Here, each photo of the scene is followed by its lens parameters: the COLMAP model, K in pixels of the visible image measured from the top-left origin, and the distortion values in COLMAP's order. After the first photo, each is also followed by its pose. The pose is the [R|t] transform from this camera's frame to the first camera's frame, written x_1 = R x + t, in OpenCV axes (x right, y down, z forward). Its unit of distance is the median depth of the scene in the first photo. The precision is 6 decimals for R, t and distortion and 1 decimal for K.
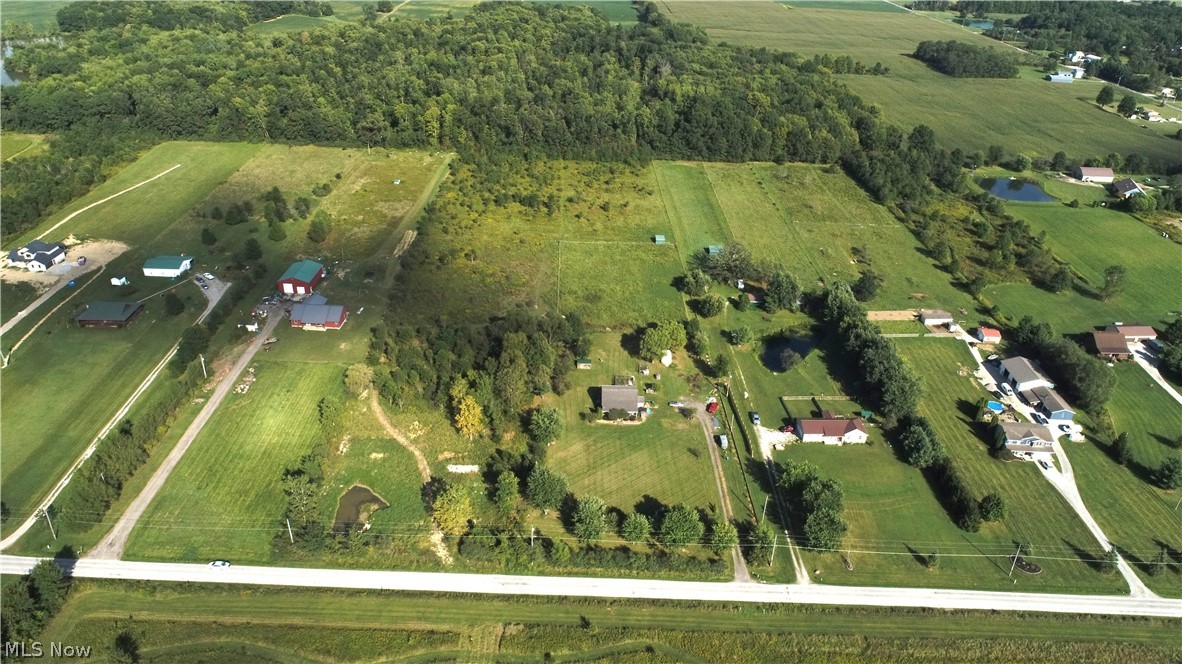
lens RADIAL K [[791.4, 0, 589.6], [0, 791.4, 334.8], [0, 0, 1]] dist [0.001479, -0.002871]
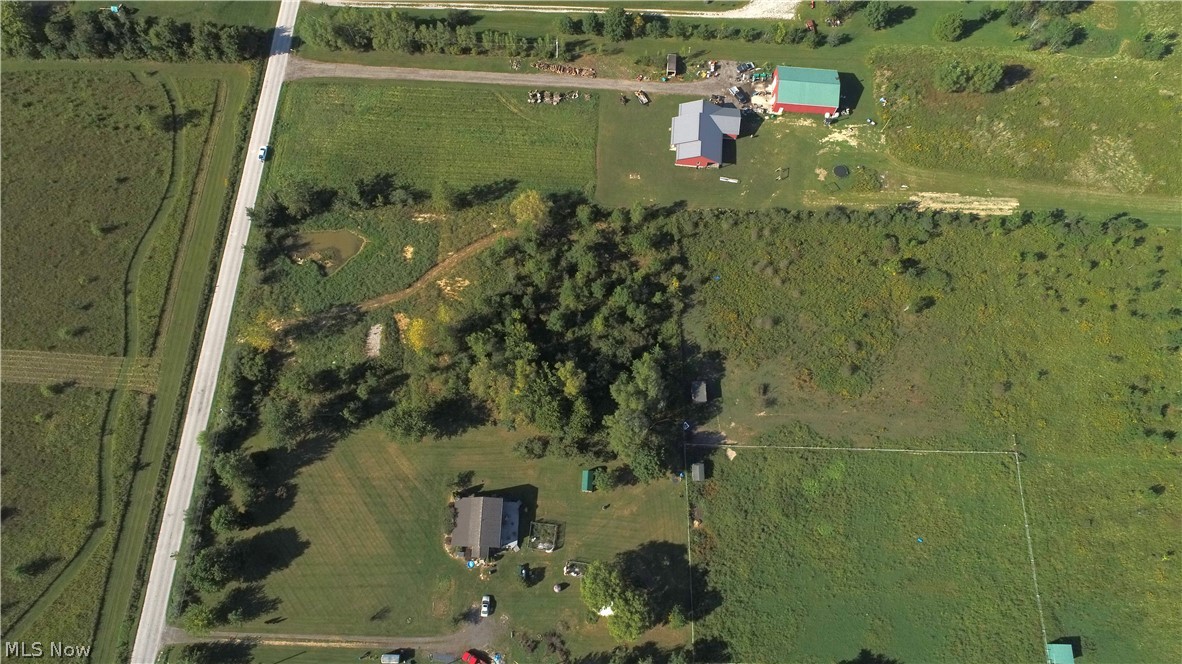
lens RADIAL K [[791.4, 0, 589.6], [0, 791.4, 334.8], [0, 0, 1]] dist [0.001479, -0.002871]
pose [[-0.040001, 0.935349, -0.351457, 0.119059], [-0.515343, 0.282034, 0.809245, -0.574034], [0.856050, 0.213491, 0.470744, 0.640003]]
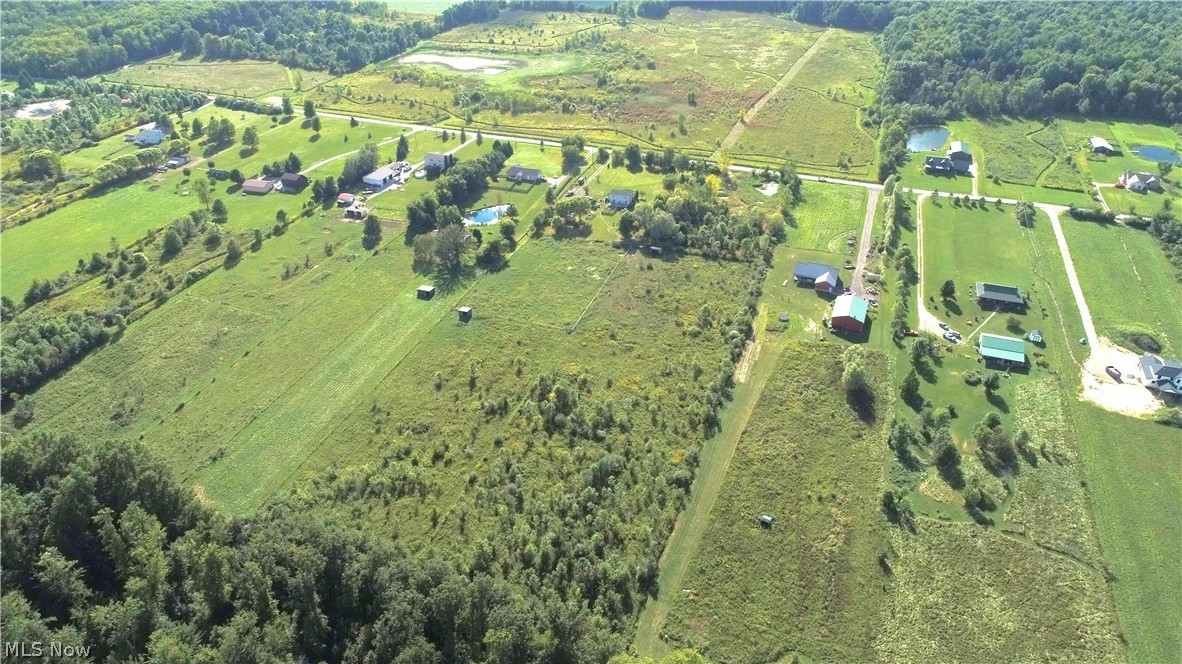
lens RADIAL K [[791.4, 0, 589.6], [0, 791.4, 334.8], [0, 0, 1]] dist [0.001479, -0.002871]
pose [[-0.936513, -0.211470, 0.279685, -0.402422], [0.151109, 0.476369, 0.866163, -1.161491], [-0.316401, 0.853436, -0.414170, 1.822261]]
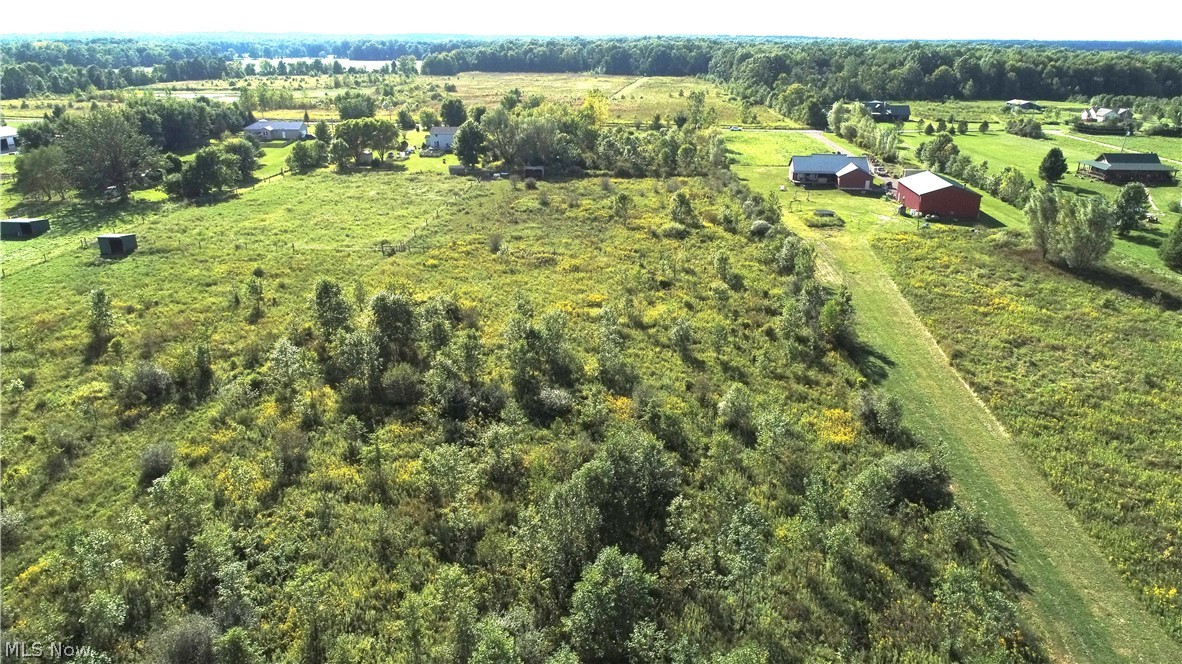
lens RADIAL K [[791.4, 0, 589.6], [0, 791.4, 334.8], [0, 0, 1]] dist [0.001479, -0.002871]
pose [[-0.996534, -0.060269, 0.057329, -0.198988], [0.005589, 0.639140, 0.769070, -0.495652], [-0.082993, 0.766725, -0.636589, 1.679513]]
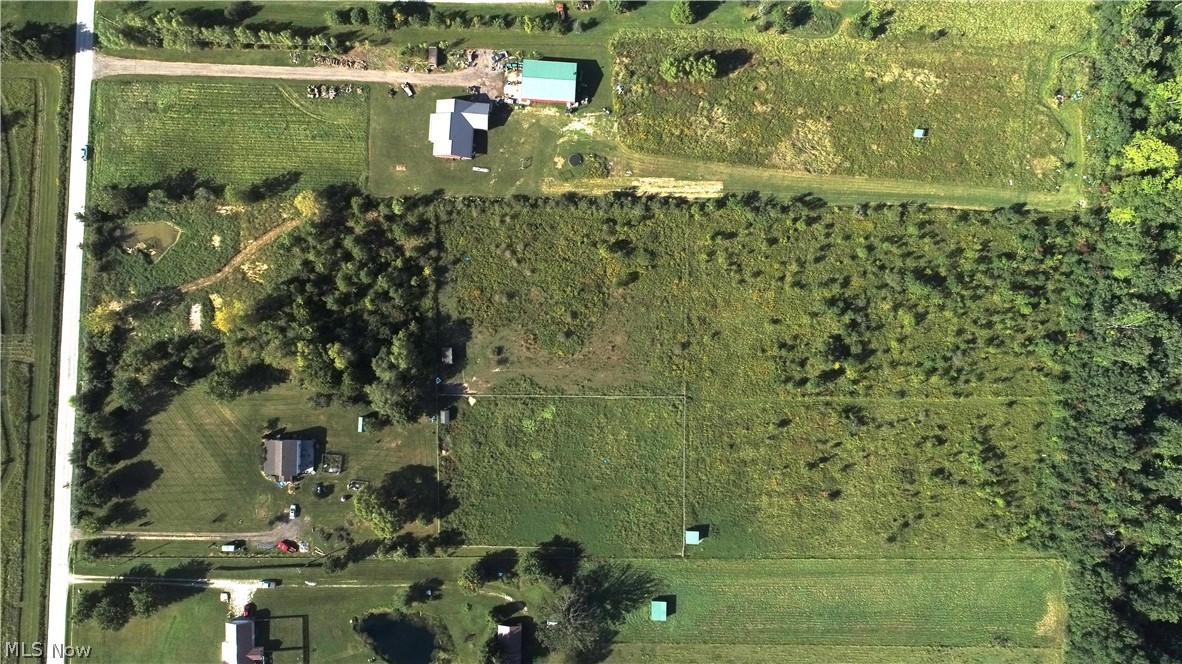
lens RADIAL K [[791.4, 0, 589.6], [0, 791.4, 334.8], [0, 0, 1]] dist [0.001479, -0.002871]
pose [[-0.027527, 0.999118, -0.031705, -0.092599], [-0.514335, 0.013040, 0.857490, -0.932036], [0.857147, 0.039911, 0.513523, 0.736863]]
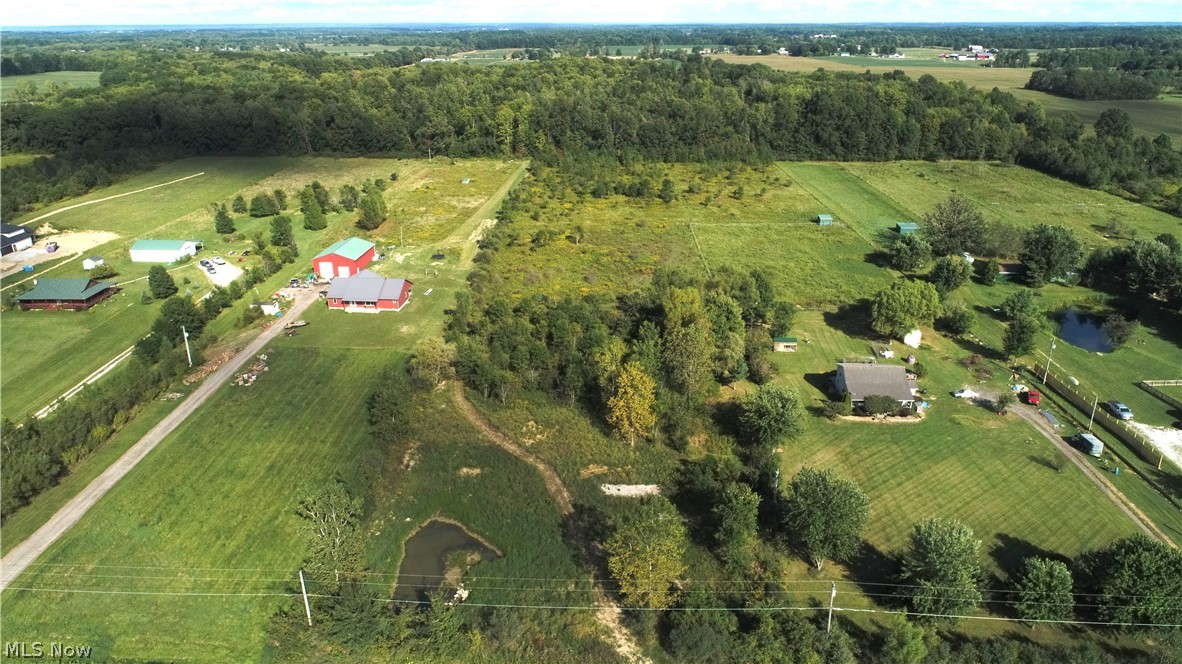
lens RADIAL K [[791.4, 0, 589.6], [0, 791.4, 334.8], [0, 0, 1]] dist [0.001479, -0.002871]
pose [[0.998668, -0.019191, -0.047893, -0.131032], [0.012539, 0.990695, -0.135522, 0.112369], [0.050049, 0.134741, 0.989616, 0.370650]]
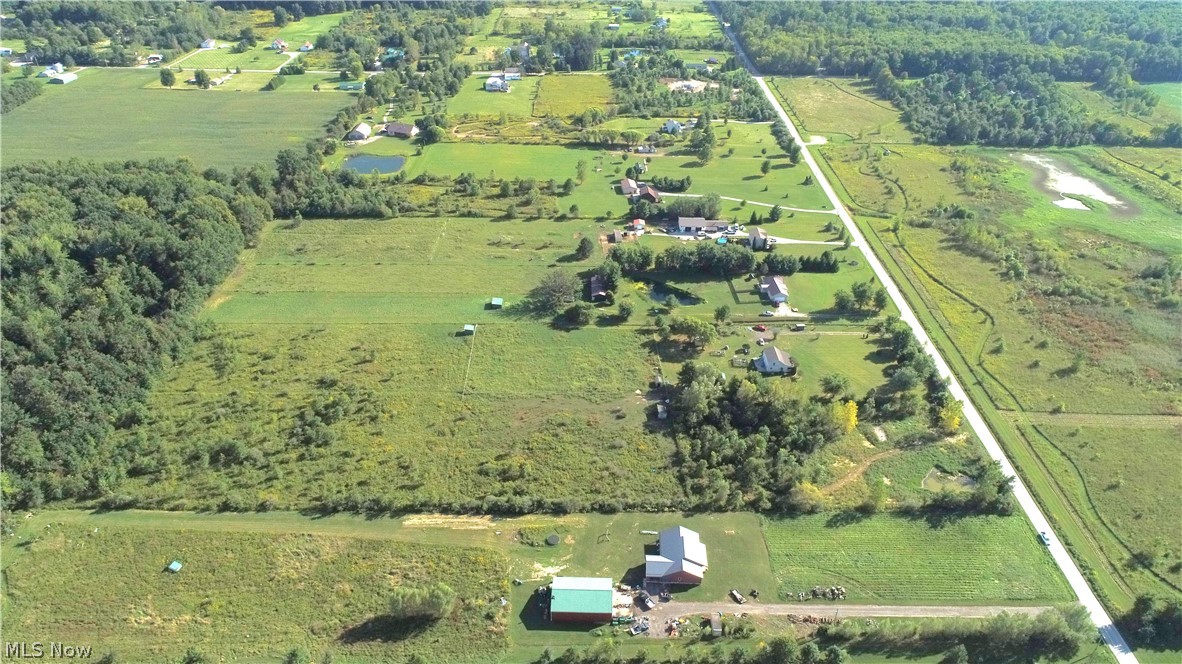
lens RADIAL K [[791.4, 0, 589.6], [0, 791.4, 334.8], [0, 0, 1]] dist [0.001479, -0.002871]
pose [[-0.004229, -0.562033, 0.827104, -0.977139], [0.476390, 0.726090, 0.495828, -0.714136], [-0.879224, 0.396121, 0.264676, 0.829395]]
